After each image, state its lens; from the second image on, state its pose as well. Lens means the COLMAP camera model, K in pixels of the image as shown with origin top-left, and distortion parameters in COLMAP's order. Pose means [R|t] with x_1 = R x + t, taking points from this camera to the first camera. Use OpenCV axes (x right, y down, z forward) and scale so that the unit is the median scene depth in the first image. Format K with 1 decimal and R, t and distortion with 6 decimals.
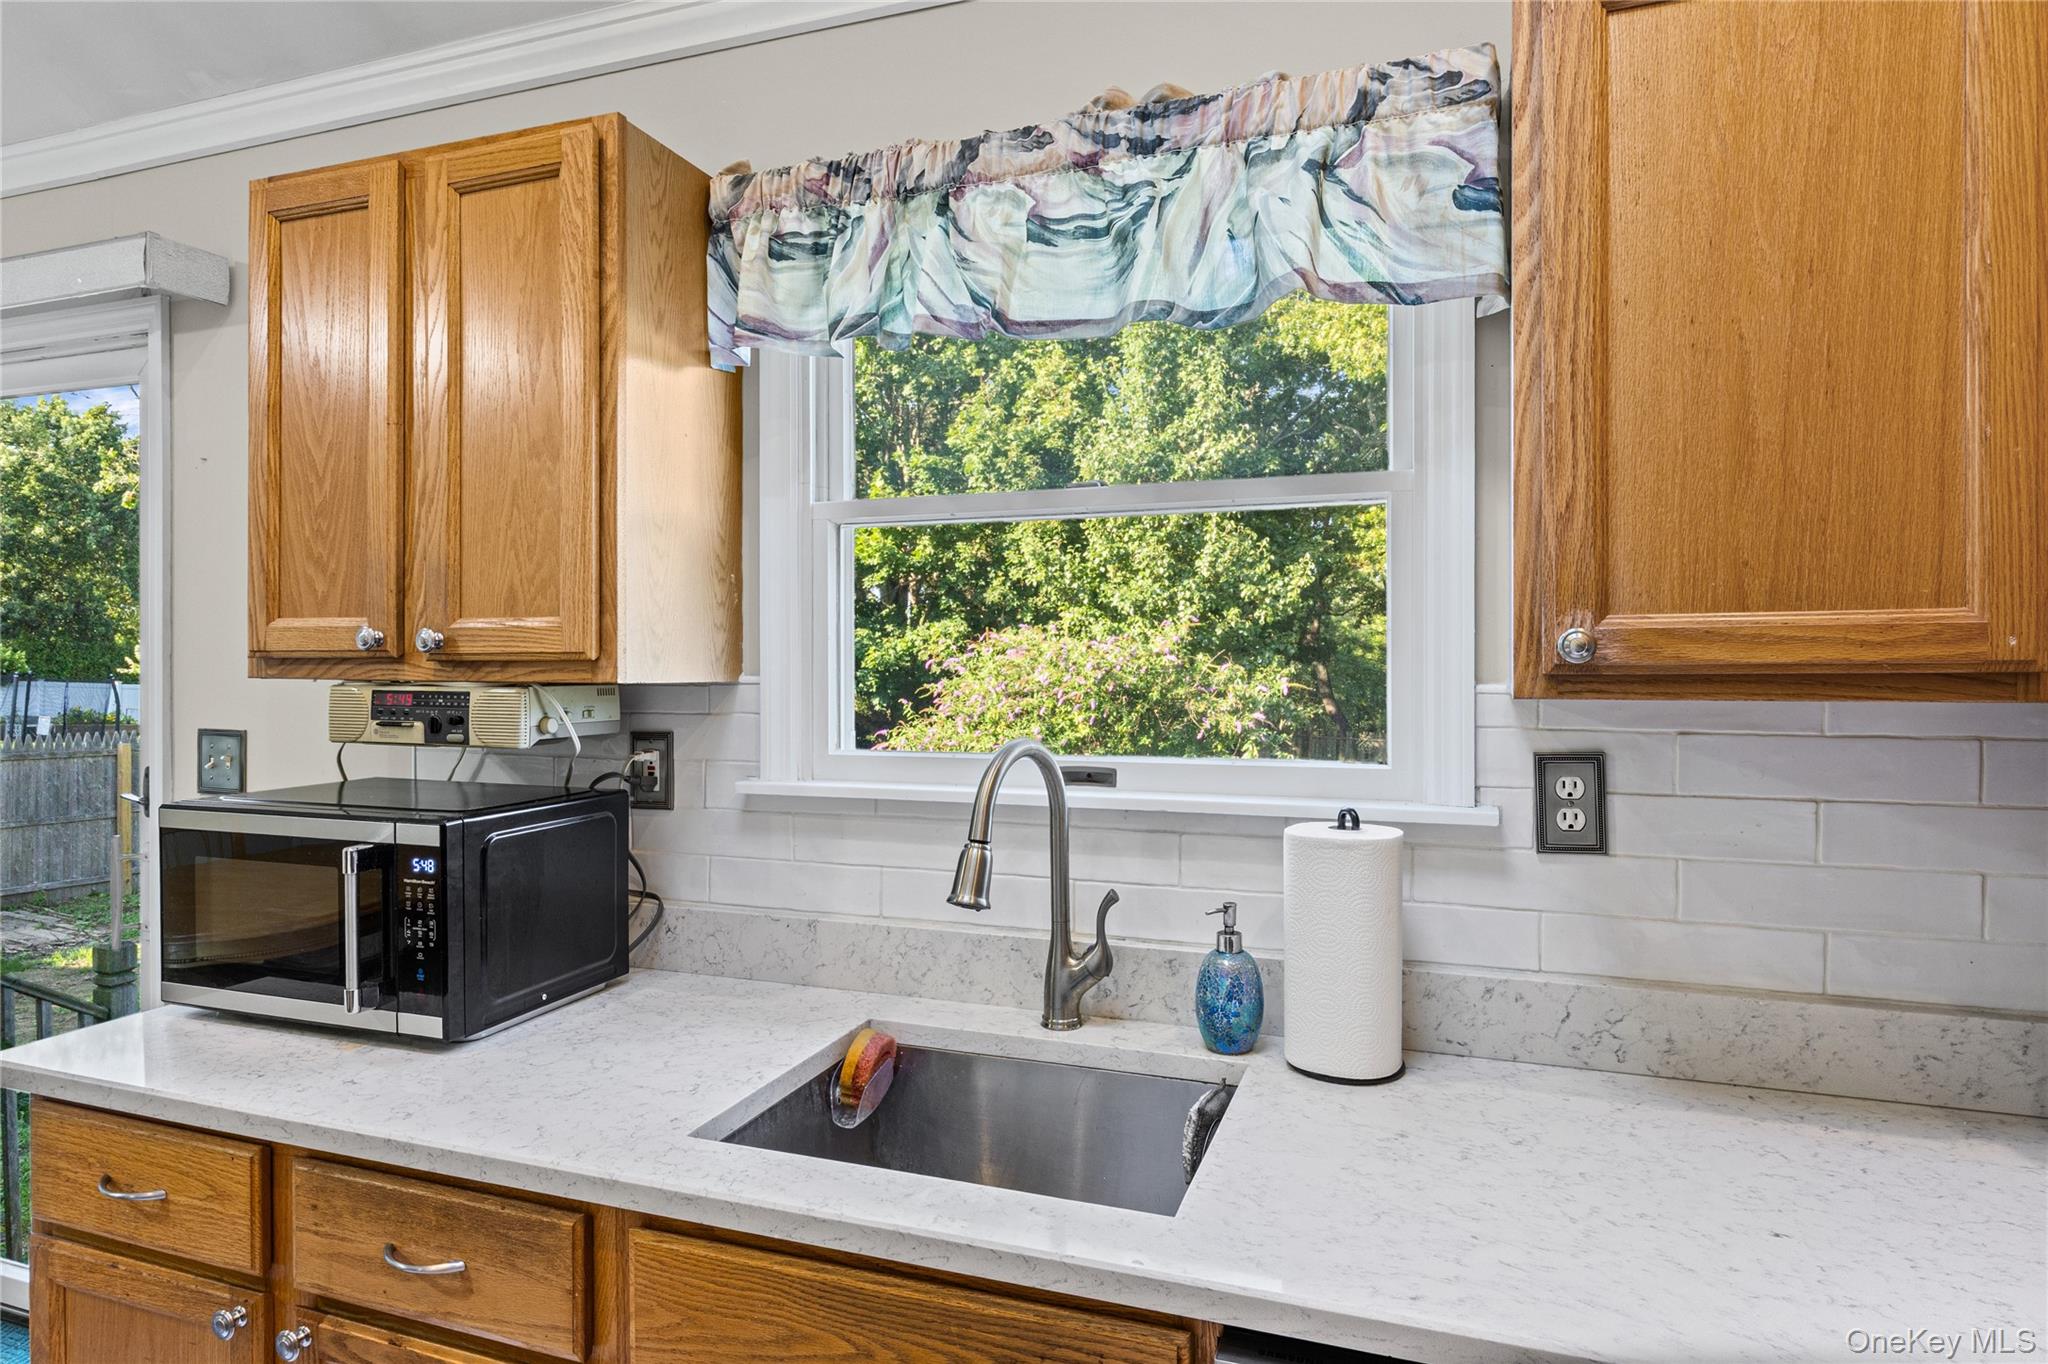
lens RADIAL K [[1173.2, 0, 1026.0], [0, 1173.2, 669.0], [0, 0, 1]] dist [-0.002804, -0.000199]
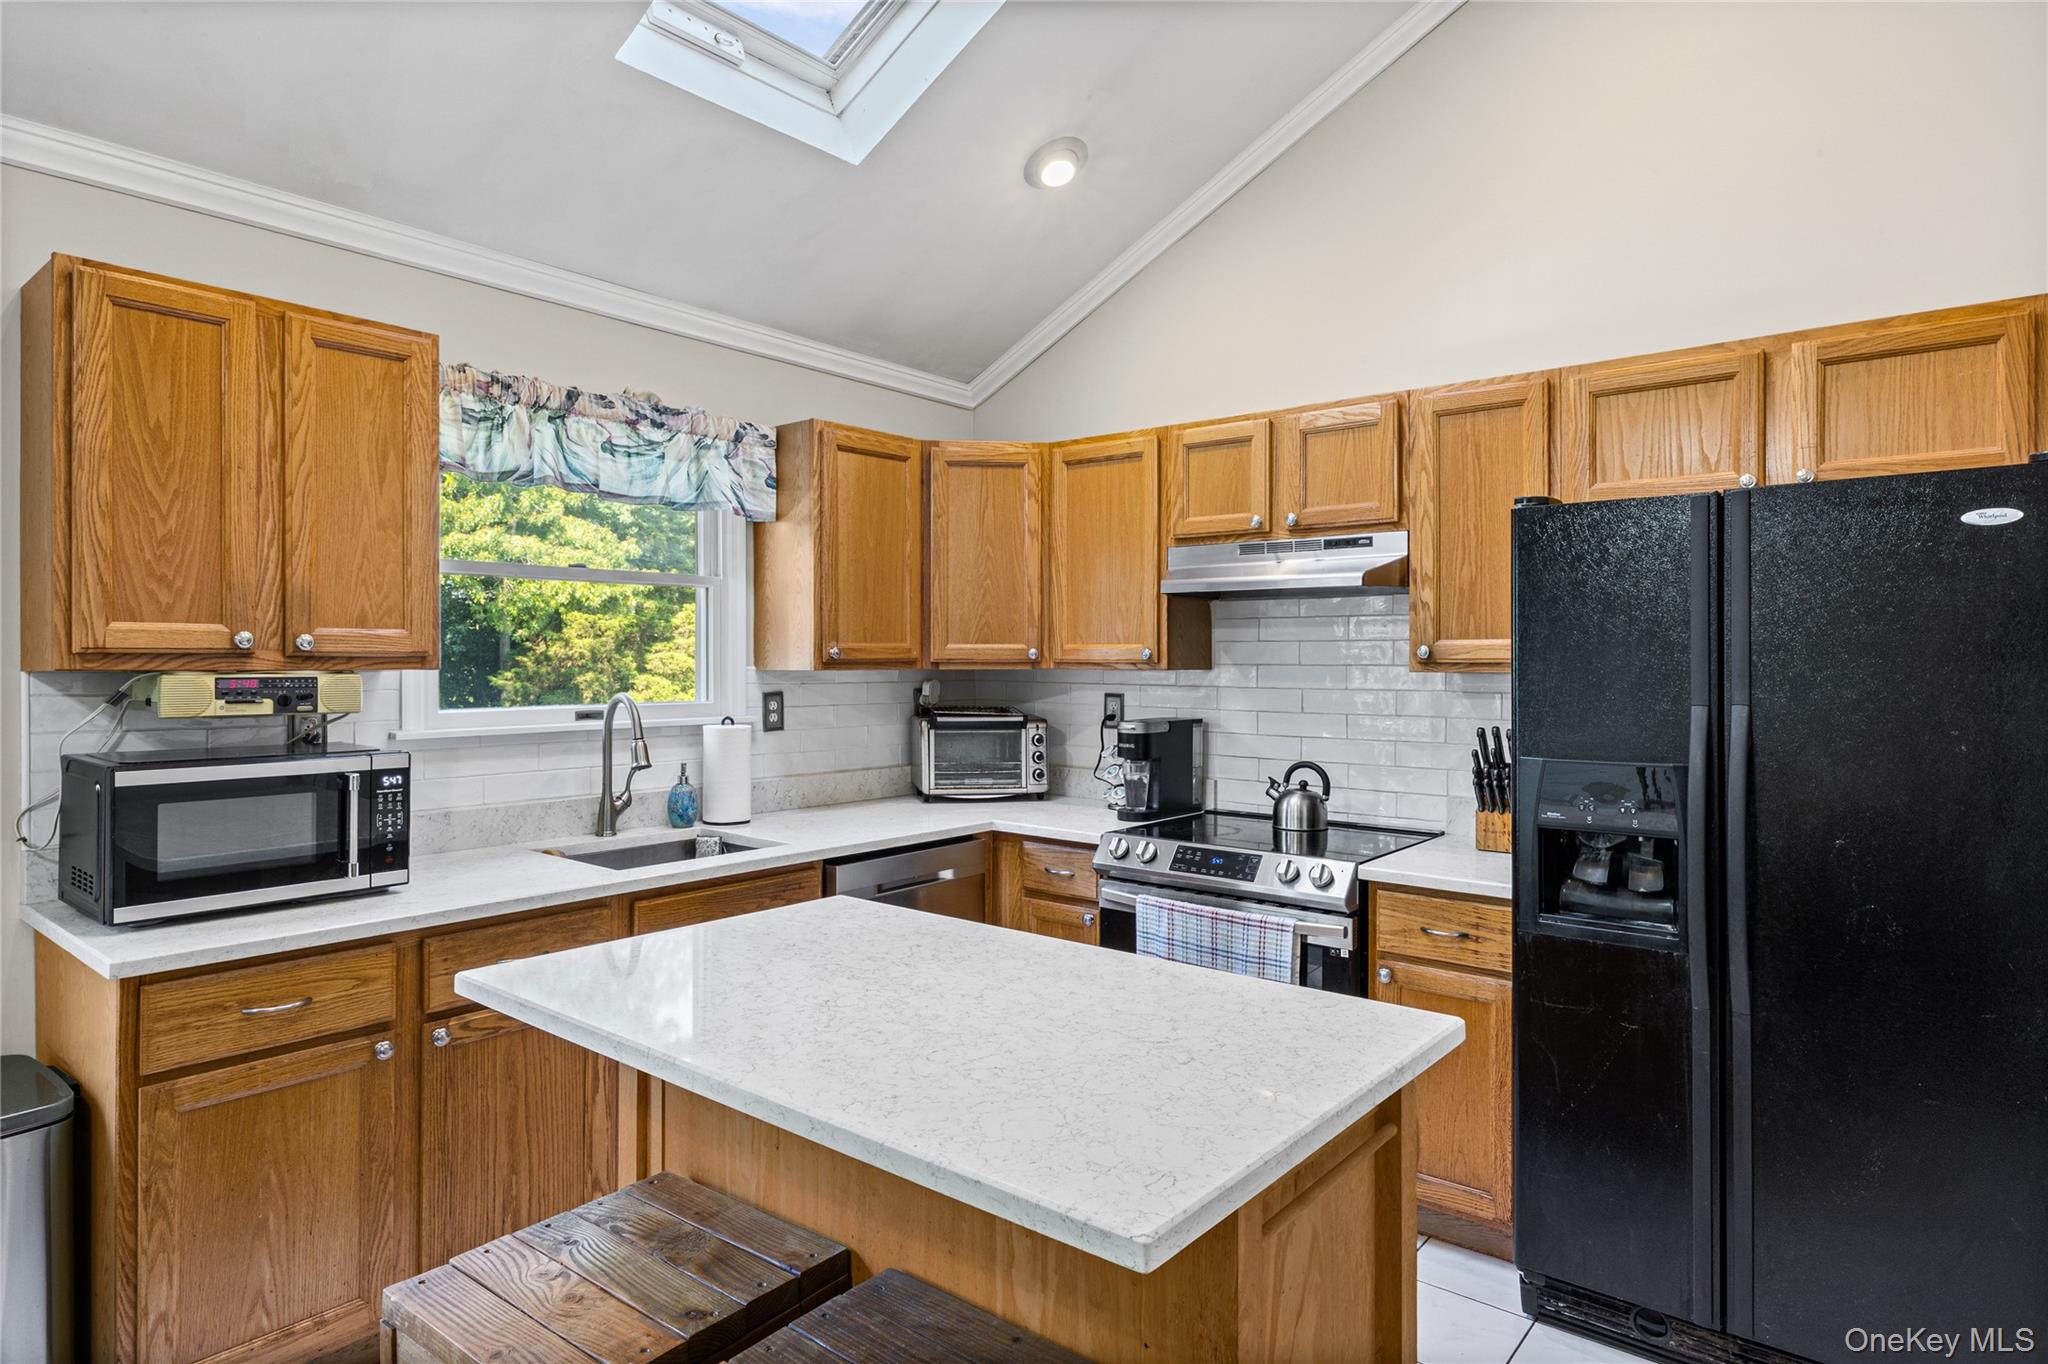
lens RADIAL K [[1173.2, 0, 1011.6], [0, 1173.2, 633.2], [0, 0, 1]] dist [-0.002804, -0.000199]
pose [[0.342633, 0.019788, 0.939261, -2.230183], [0.000332, 0.999776, -0.021184, -0.006185], [-0.939469, 0.007570, 0.342550, -0.490845]]
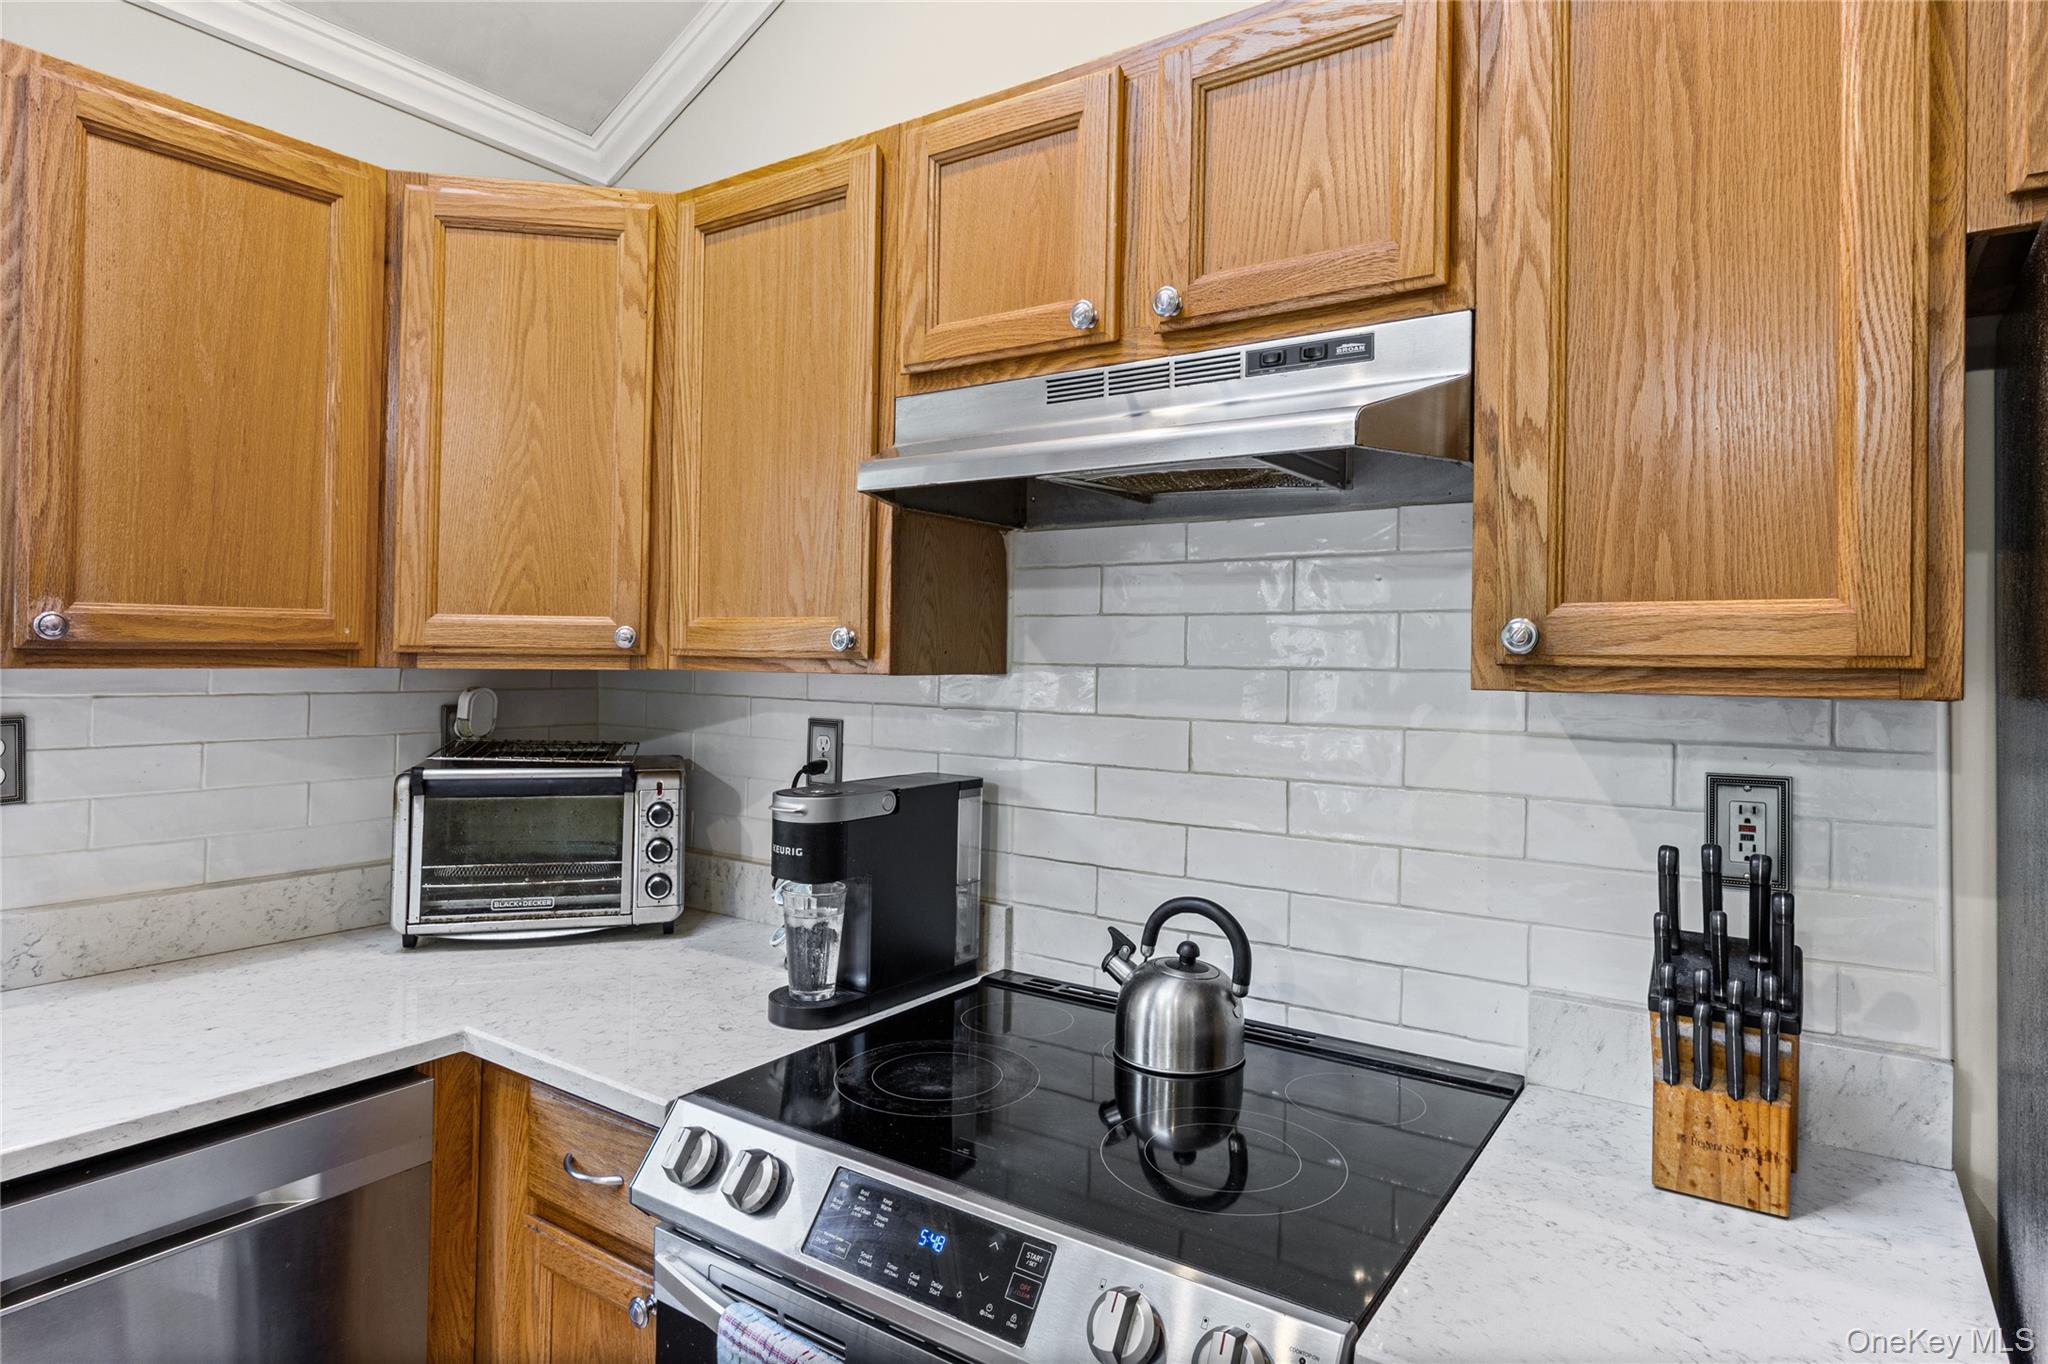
lens RADIAL K [[1173.2, 0, 1020.2], [0, 1173.2, 645.9], [0, 0, 1]] dist [-0.002804, -0.000199]
pose [[0.259272, 0.011251, 0.965739, -0.456654], [-0.011051, 0.999901, -0.008682, 0.001272], [-0.965741, -0.008421, 0.259370, -0.314921]]
